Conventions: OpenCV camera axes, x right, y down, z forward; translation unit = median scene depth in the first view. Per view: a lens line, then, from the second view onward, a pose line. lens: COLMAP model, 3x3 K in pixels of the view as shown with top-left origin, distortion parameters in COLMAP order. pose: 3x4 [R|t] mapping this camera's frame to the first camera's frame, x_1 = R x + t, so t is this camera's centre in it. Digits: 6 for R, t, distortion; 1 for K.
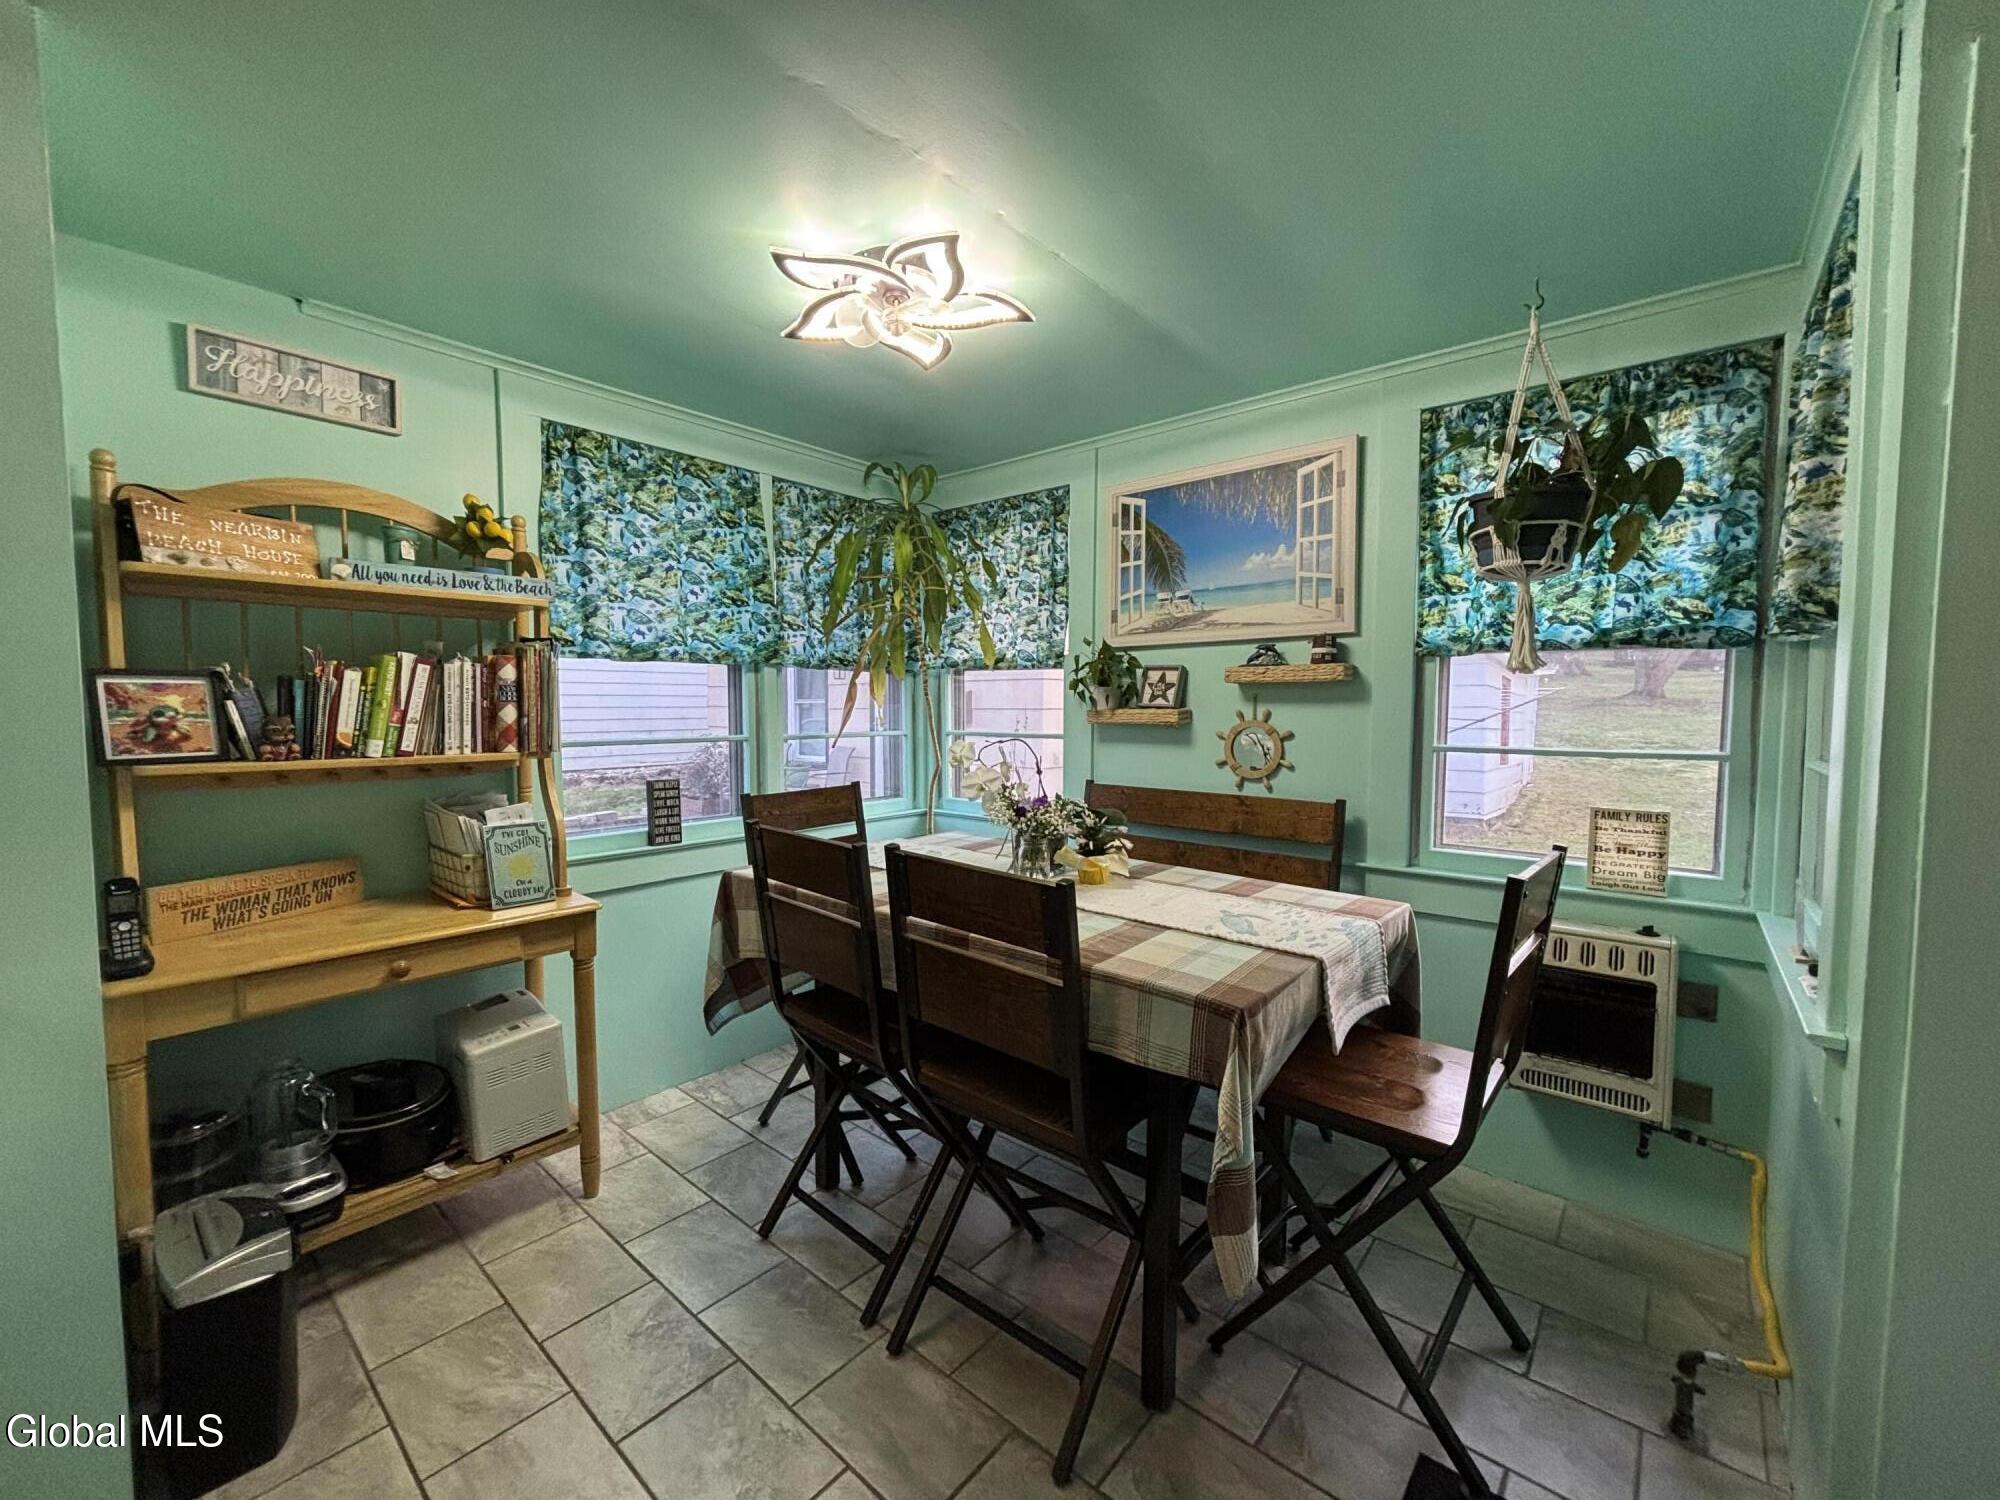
lens RADIAL K [[808.8, 0, 997.9], [0, 808.8, 748.5], [0, 0, 1]] dist [0.001011, 0.002728]
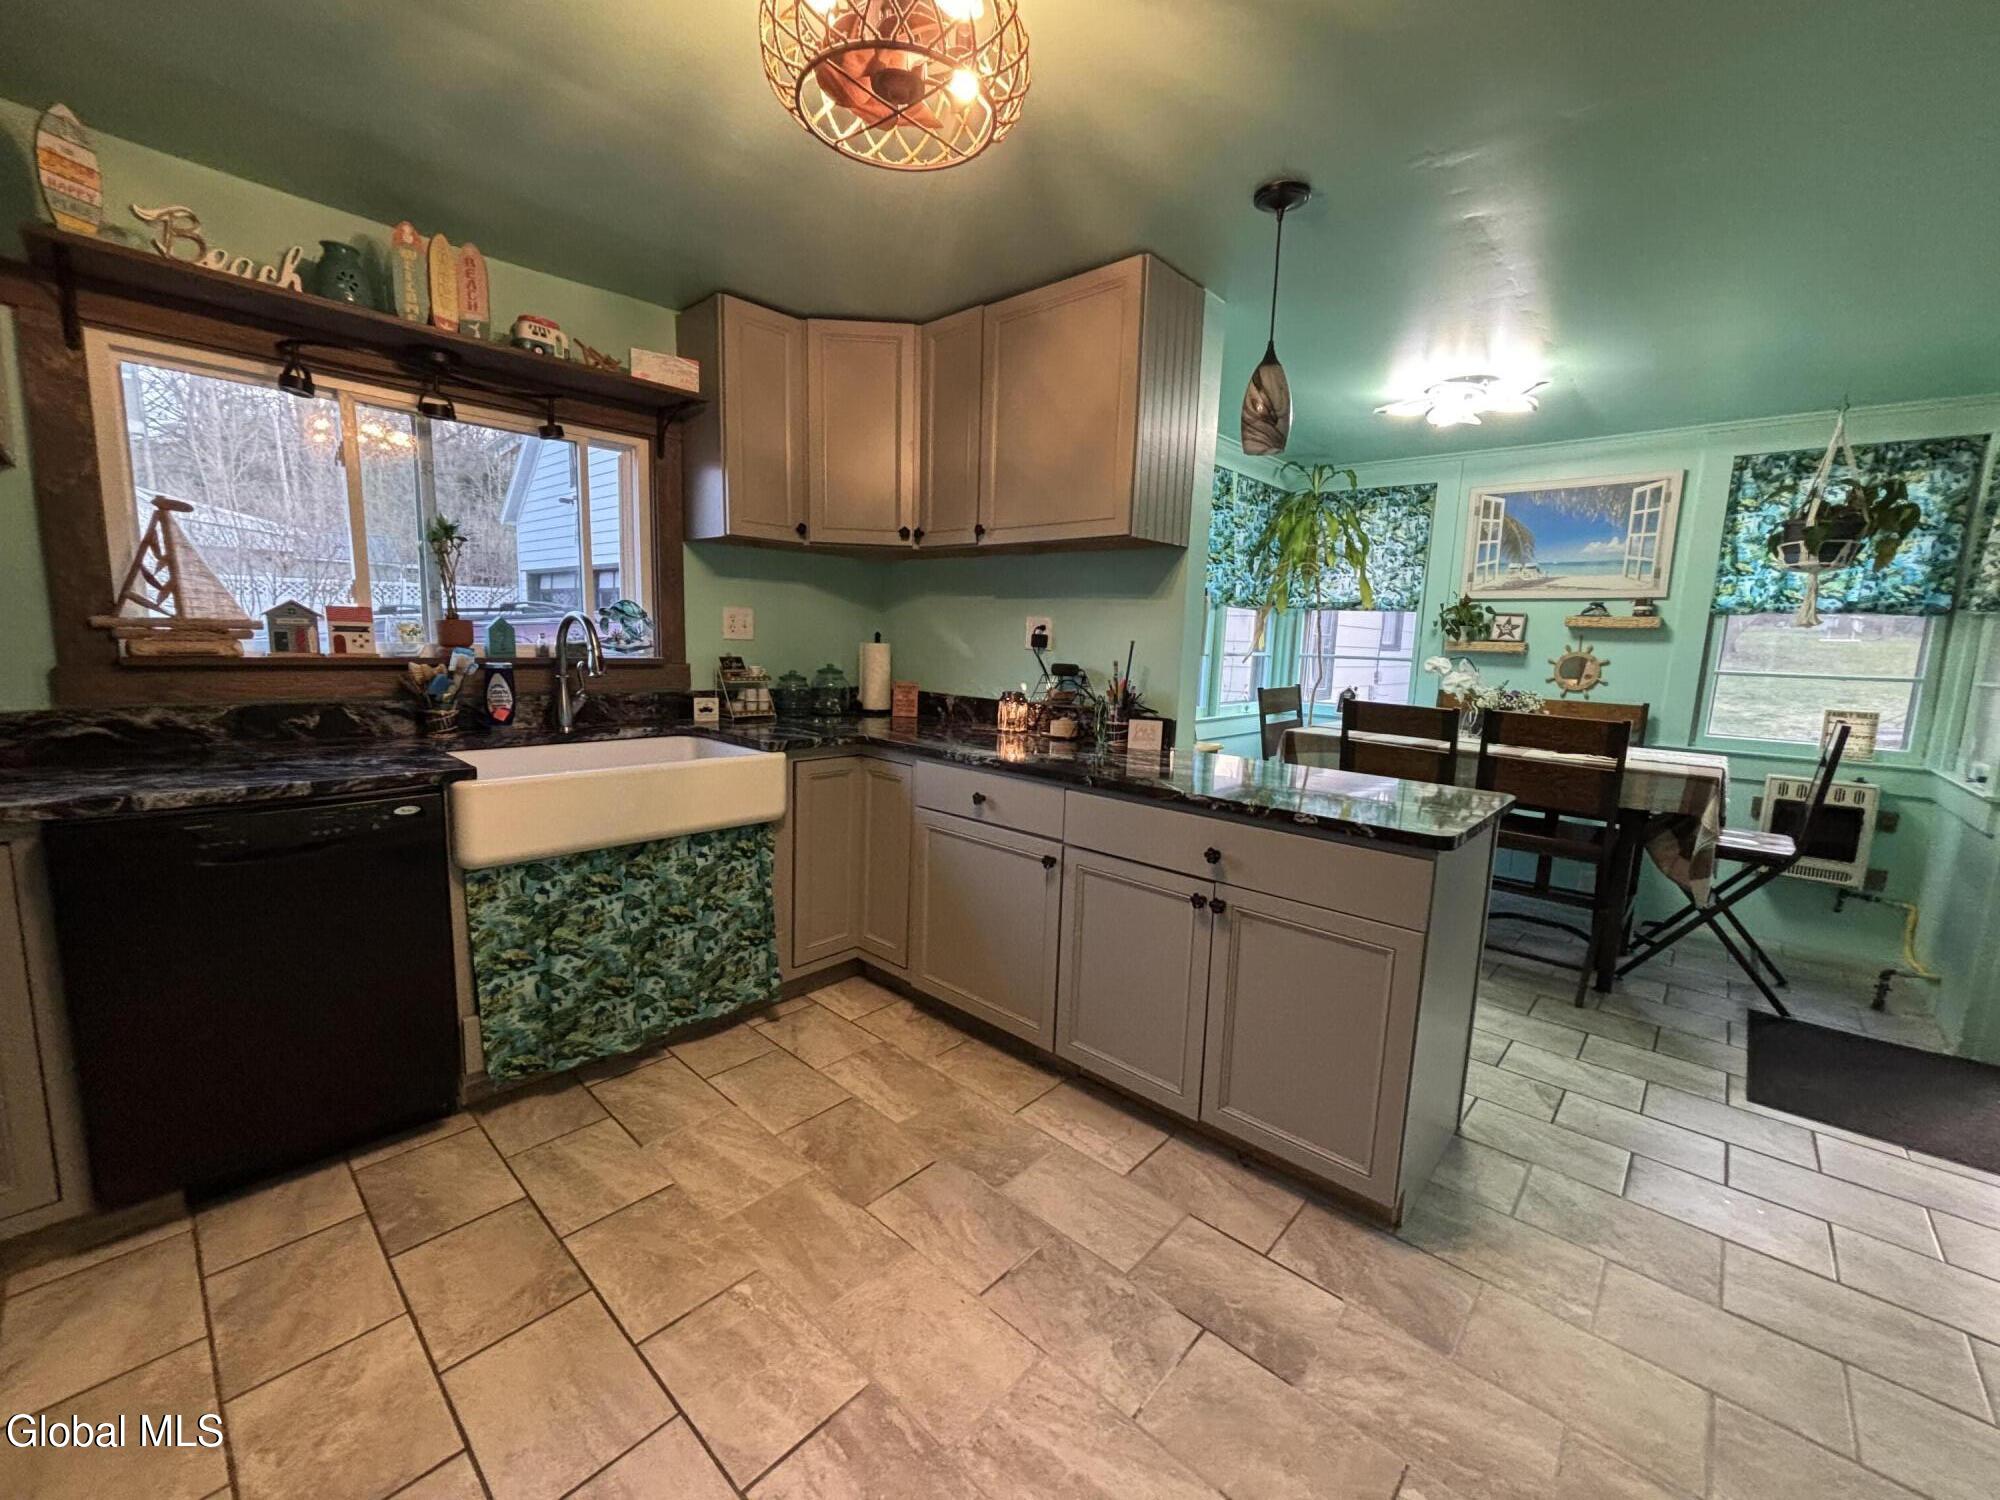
lens RADIAL K [[808.8, 0, 1010.0], [0, 808.8, 744.7], [0, 0, 1]] dist [0.001011, 0.002728]
pose [[0.999109, 0.036992, -0.020341, -0.833985], [-0.035284, 0.996271, 0.078741, 0.066360], [0.023178, -0.077953, 0.996688, -0.650482]]
